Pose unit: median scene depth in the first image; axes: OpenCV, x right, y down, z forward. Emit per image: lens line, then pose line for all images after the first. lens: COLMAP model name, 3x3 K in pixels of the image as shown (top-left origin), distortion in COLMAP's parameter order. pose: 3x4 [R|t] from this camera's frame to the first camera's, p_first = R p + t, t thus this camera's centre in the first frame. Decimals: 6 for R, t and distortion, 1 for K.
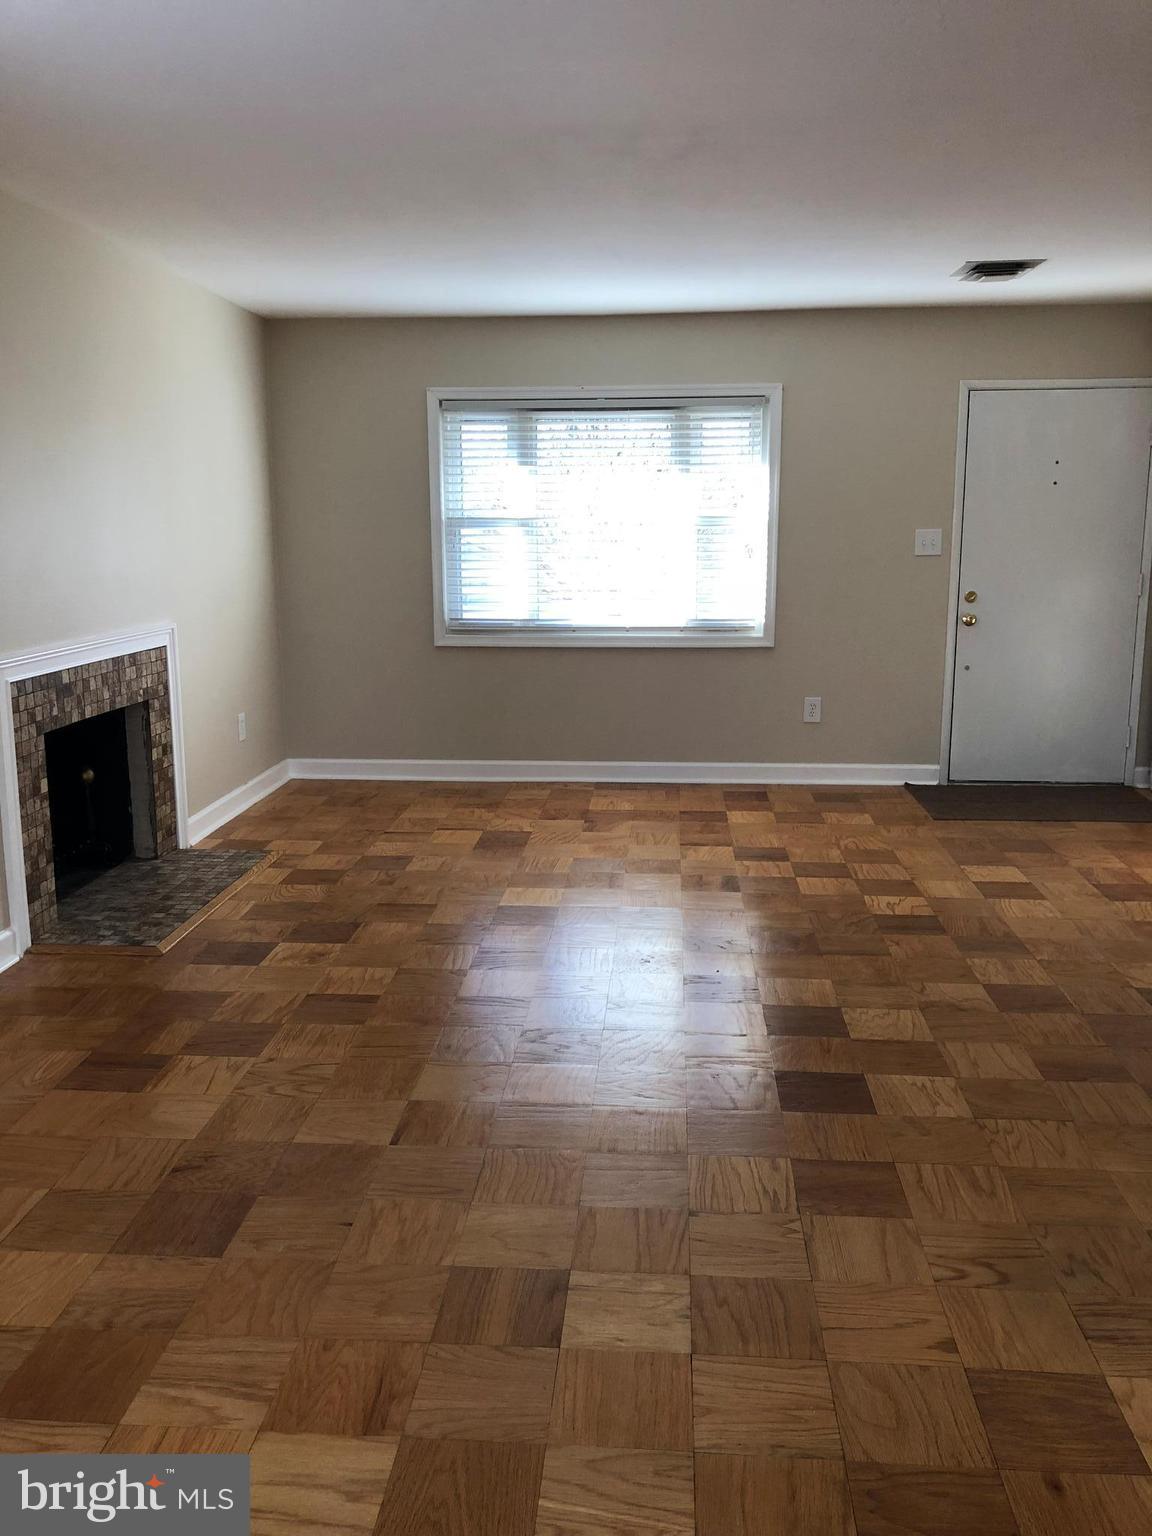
lens RADIAL K [[1250.6, 0, 579.0], [0, 1250.6, 758.7], [0, 0, 1]] dist [0.021546, -0.024201]
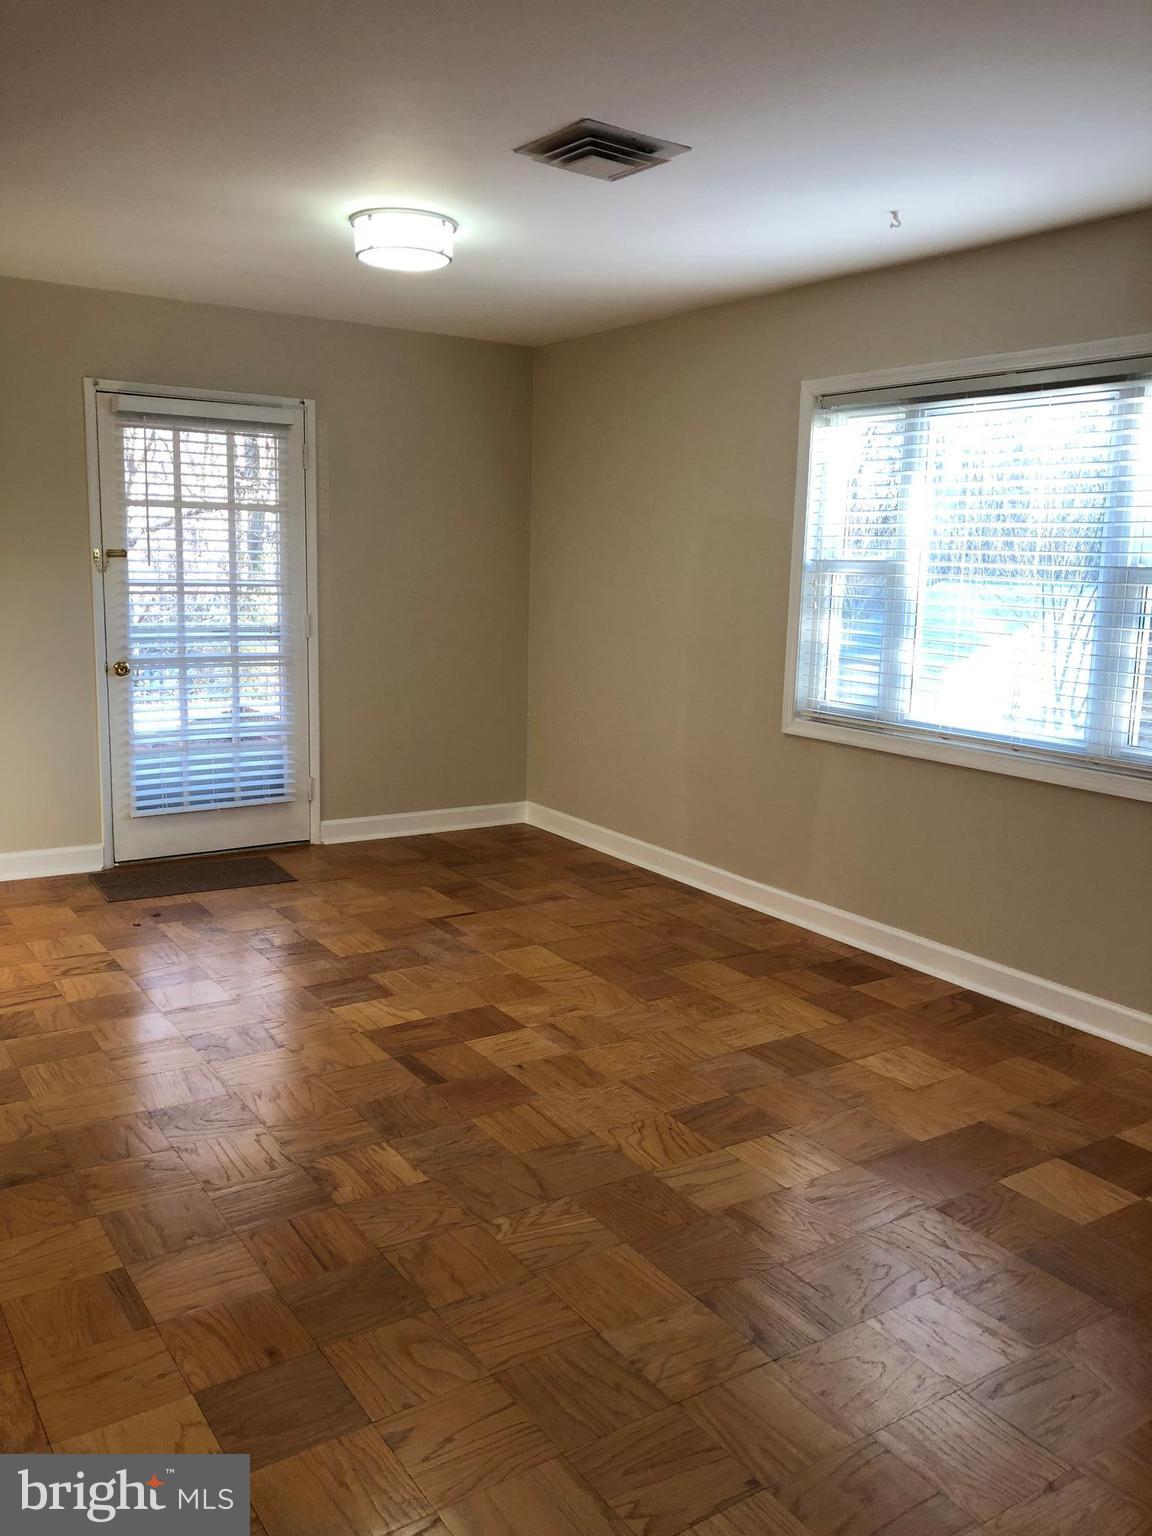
lens RADIAL K [[1250.6, 0, 576.4], [0, 1250.6, 763.9], [0, 0, 1]] dist [0.021546, -0.024201]
pose [[-0.787247, 0.088109, -0.610310, 0.310846], [-0.139693, 0.938525, 0.315683, -0.141555], [0.600606, 0.333777, -0.726543, 0.692611]]
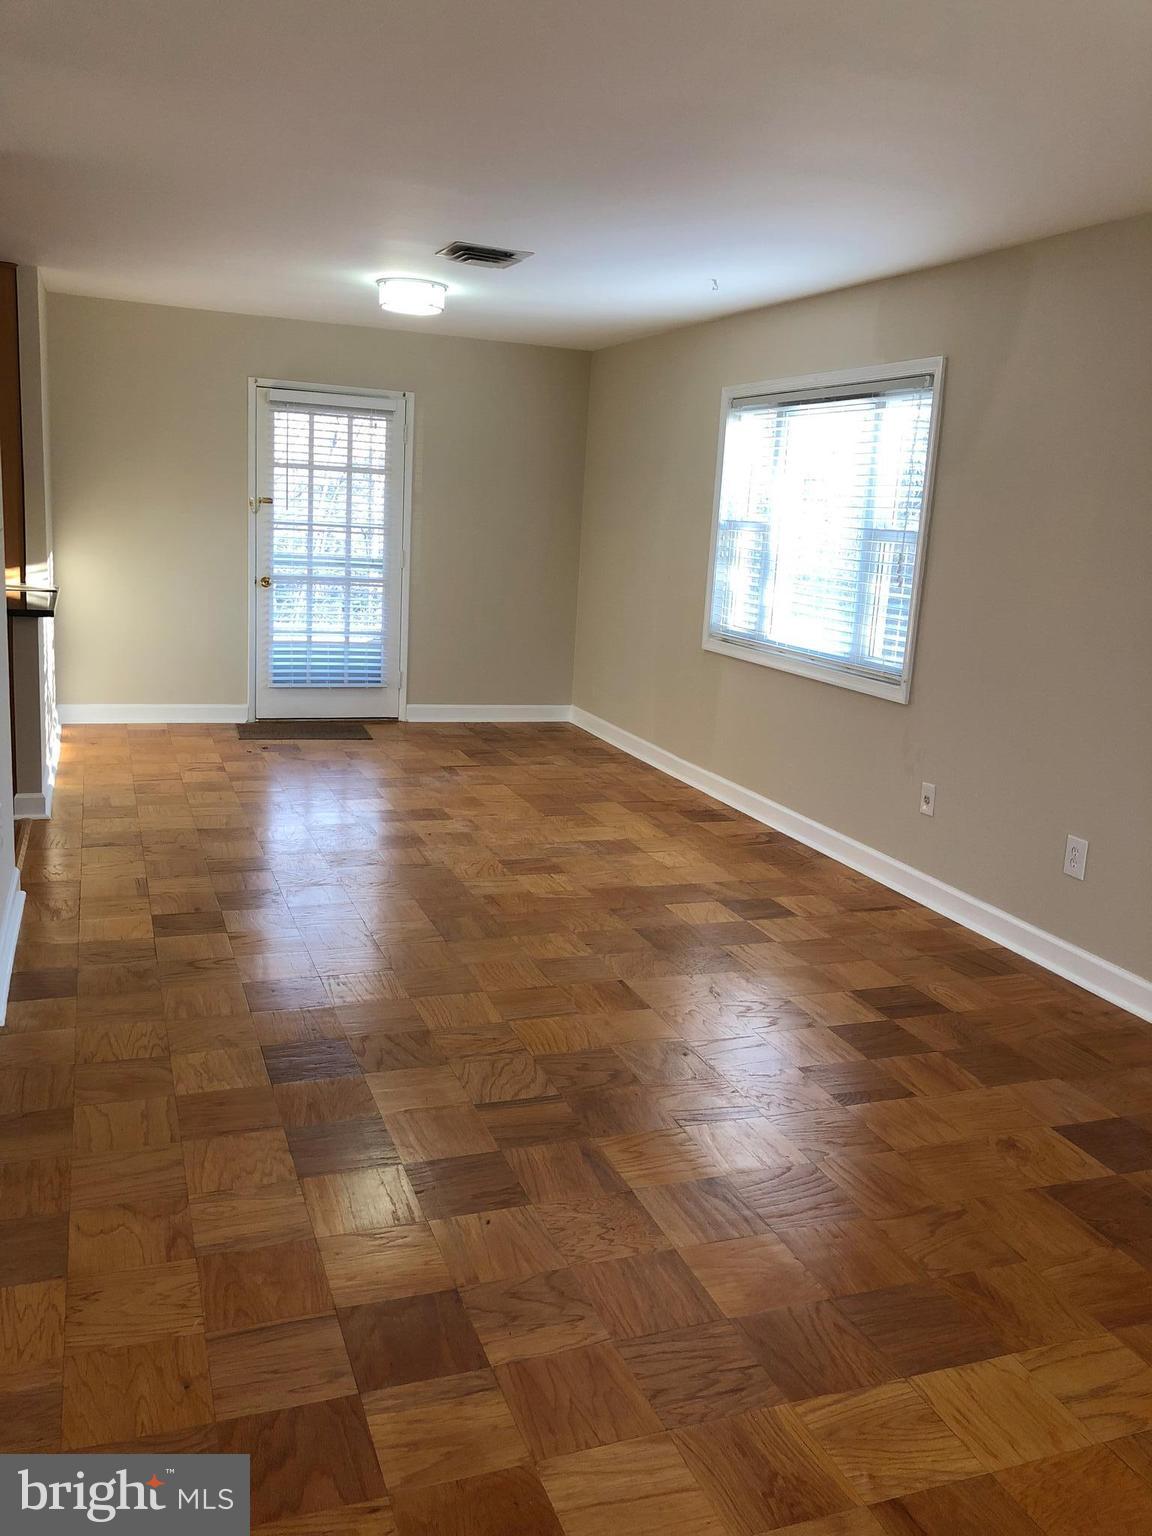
lens RADIAL K [[1250.6, 0, 586.2], [0, 1250.6, 764.4], [0, 0, 1]] dist [0.021546, -0.024201]
pose [[-0.902600, 0.037779, -0.428819, 0.266257], [-0.135870, 0.920222, 0.367058, -0.234293], [0.408476, 0.389570, -0.825459, 1.160708]]
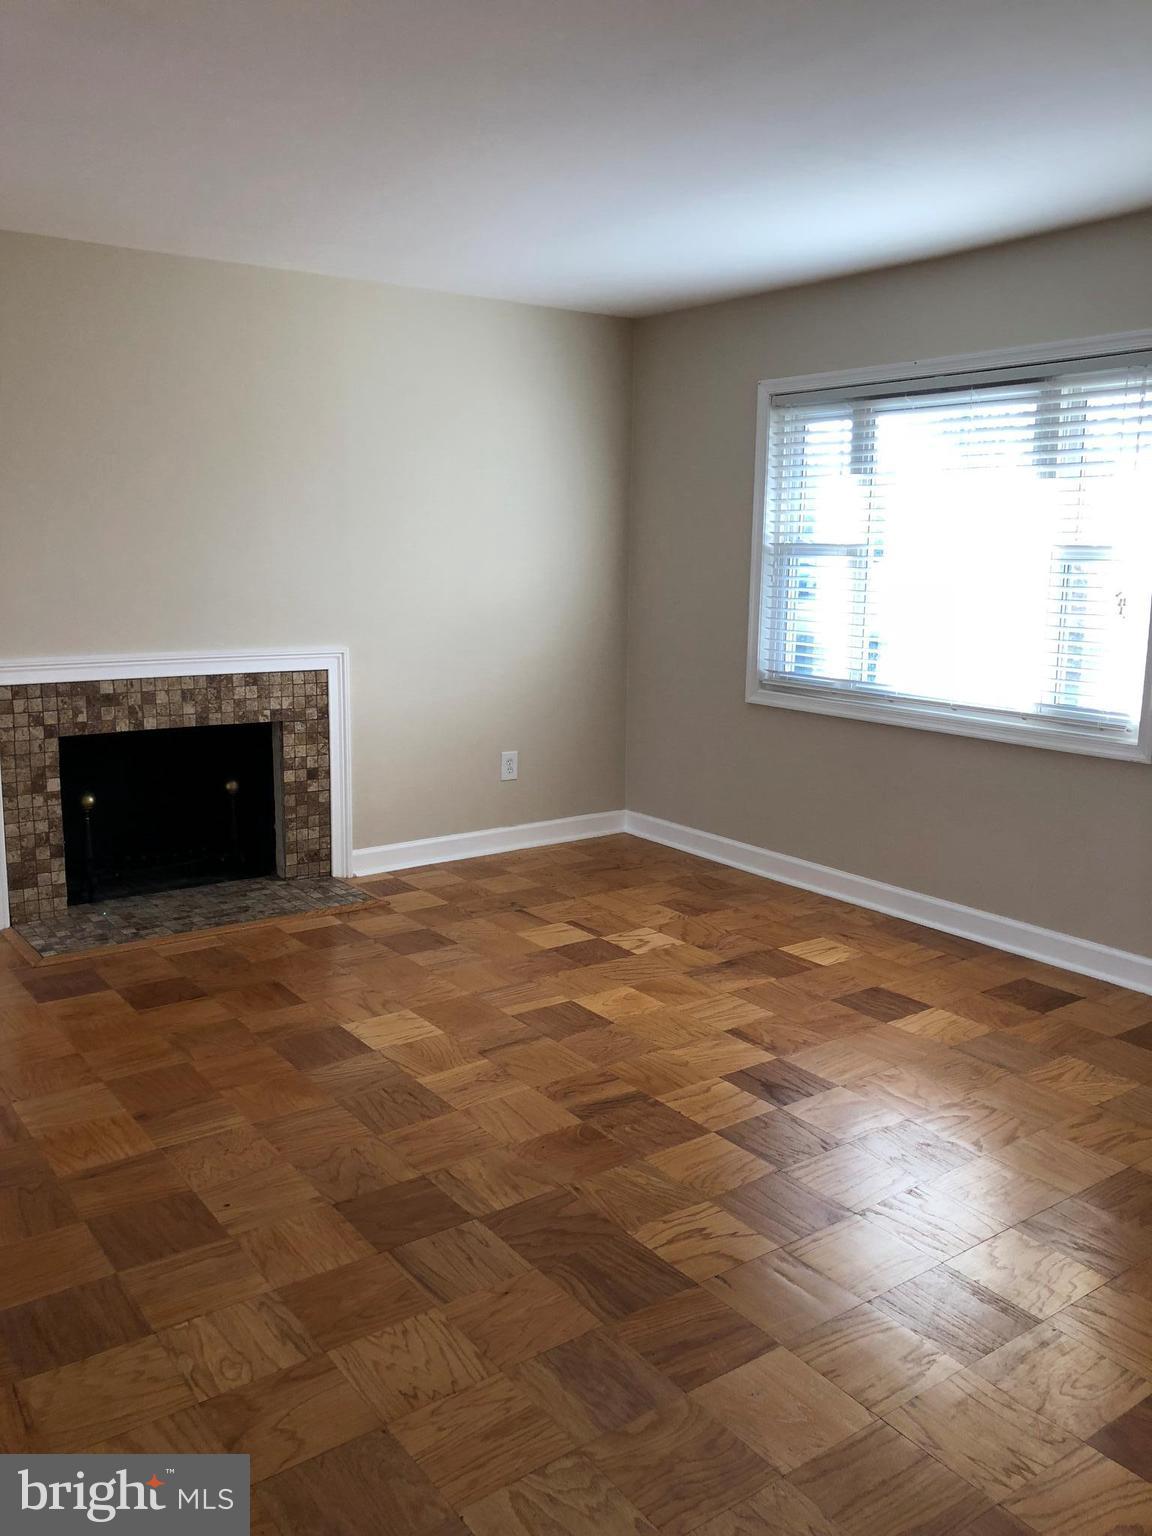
lens RADIAL K [[1250.6, 0, 575.4], [0, 1250.6, 757.8], [0, 0, 1]] dist [0.021546, -0.024201]
pose [[0.649133, 0.141336, -0.747429, 0.563907], [-0.154849, 0.986565, 0.052071, -0.107820], [0.744747, 0.081938, 0.662297, 0.527739]]
